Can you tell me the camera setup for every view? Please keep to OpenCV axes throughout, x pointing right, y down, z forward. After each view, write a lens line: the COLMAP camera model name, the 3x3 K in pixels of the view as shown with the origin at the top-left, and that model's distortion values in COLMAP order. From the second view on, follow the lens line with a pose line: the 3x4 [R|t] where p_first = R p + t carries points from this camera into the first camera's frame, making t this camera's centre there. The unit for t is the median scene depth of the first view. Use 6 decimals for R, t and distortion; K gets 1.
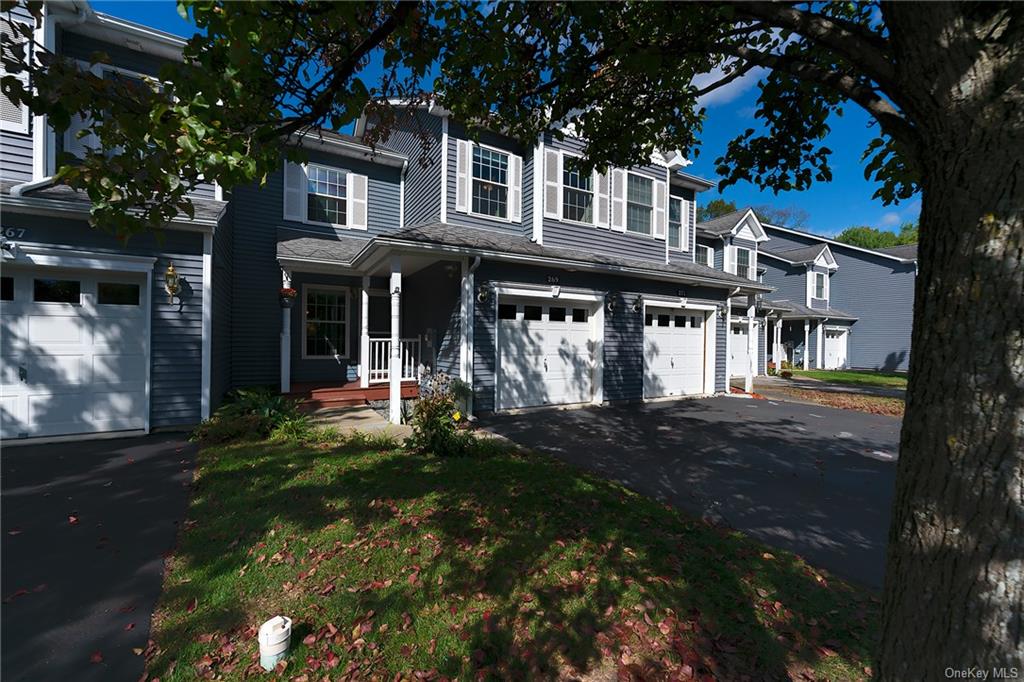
lens RADIAL K [[411.2, 0, 511.3], [0, 411.2, 343.3], [0, 0, 1]] dist [-0.000102, -0.000119]
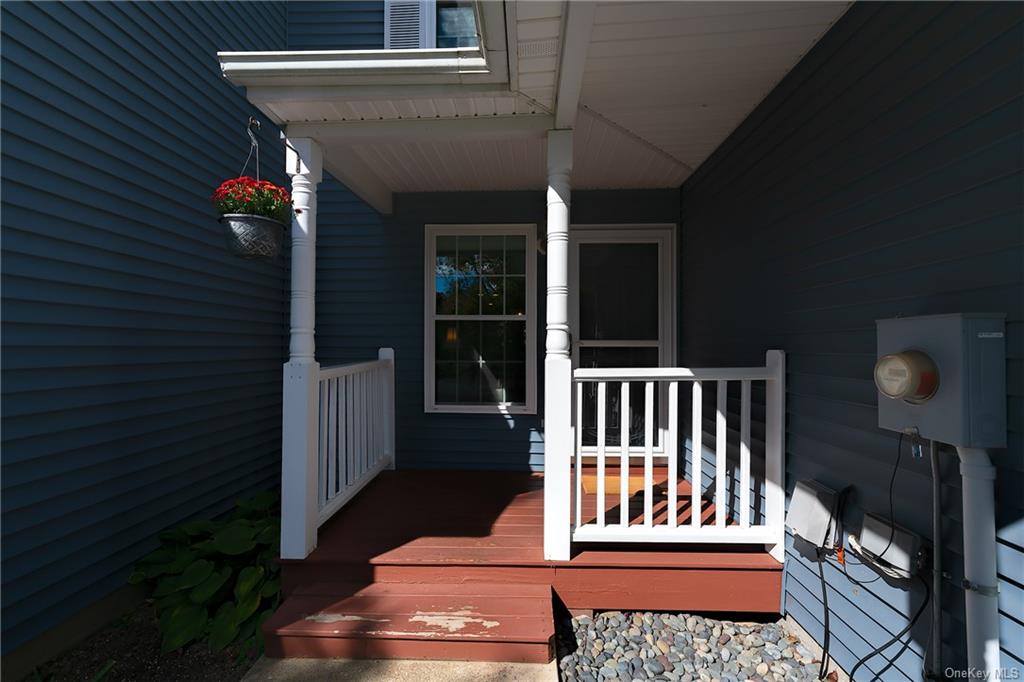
lens RADIAL K [[411.2, 0, 511.3], [0, 411.2, 343.3], [0, 0, 1]] dist [-0.000102, -0.000119]
pose [[0.842569, -0.009344, -0.538507, -0.219137], [0.004729, 0.999939, -0.009953, -0.024102], [0.538568, 0.005839, 0.842562, 0.699468]]
